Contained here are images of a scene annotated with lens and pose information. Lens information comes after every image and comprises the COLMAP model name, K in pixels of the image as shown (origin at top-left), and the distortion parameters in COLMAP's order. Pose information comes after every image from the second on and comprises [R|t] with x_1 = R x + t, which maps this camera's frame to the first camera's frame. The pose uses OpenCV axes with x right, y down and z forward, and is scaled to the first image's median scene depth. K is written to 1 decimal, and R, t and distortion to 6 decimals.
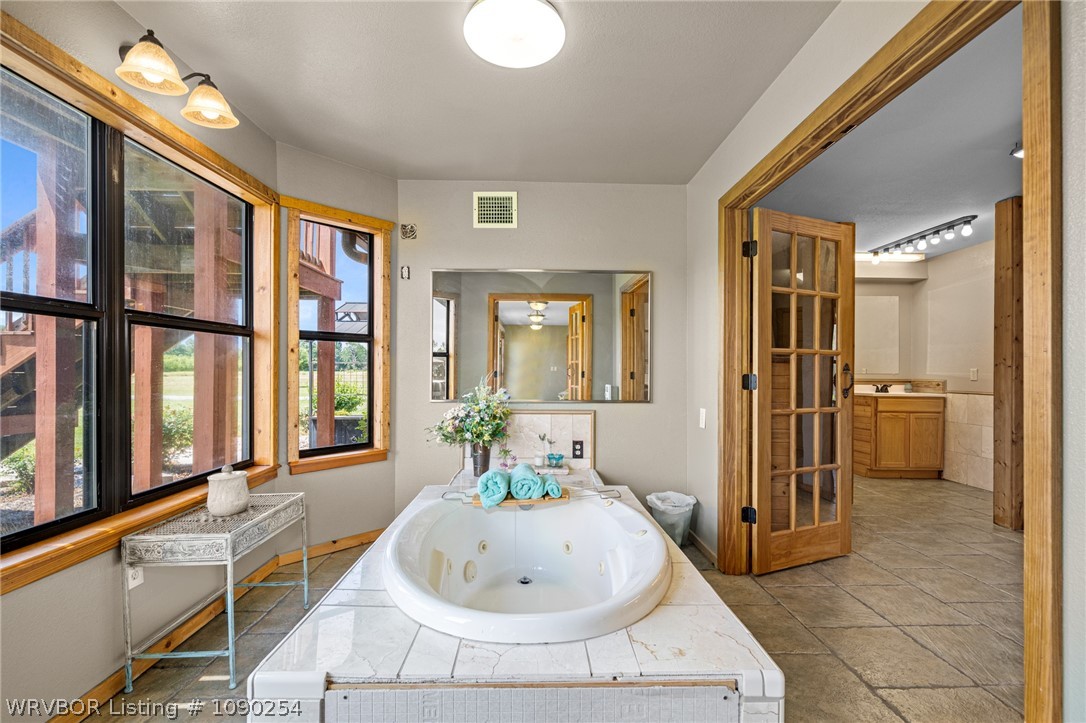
lens RADIAL K [[476.2, 0, 545.2], [0, 476.2, 372.5], [0, 0, 1]] dist [-0.001349, -0.000054]
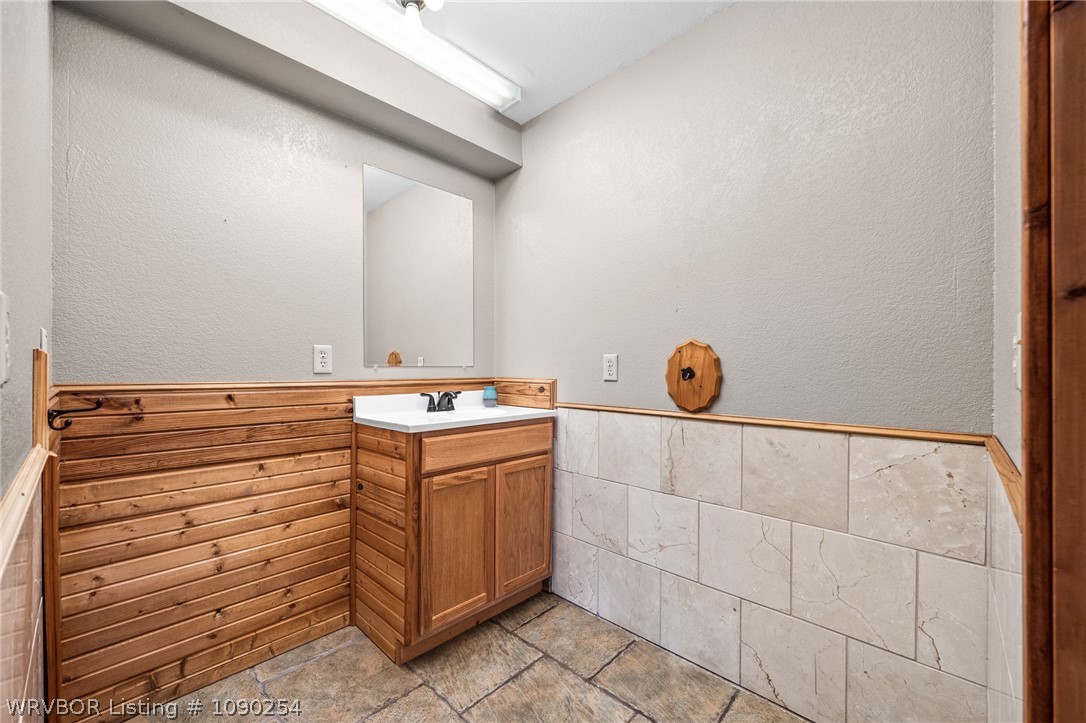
lens RADIAL K [[435.4, 0, 544.8], [0, 435.4, 365.8], [0, 0, 1]] dist [0.000243, 0.000001]
pose [[0.703921, -0.004949, 0.710261, 0.533665], [0.004441, 0.999987, 0.002567, 0.001284], [-0.710265, 0.001347, 0.703933, 0.708885]]
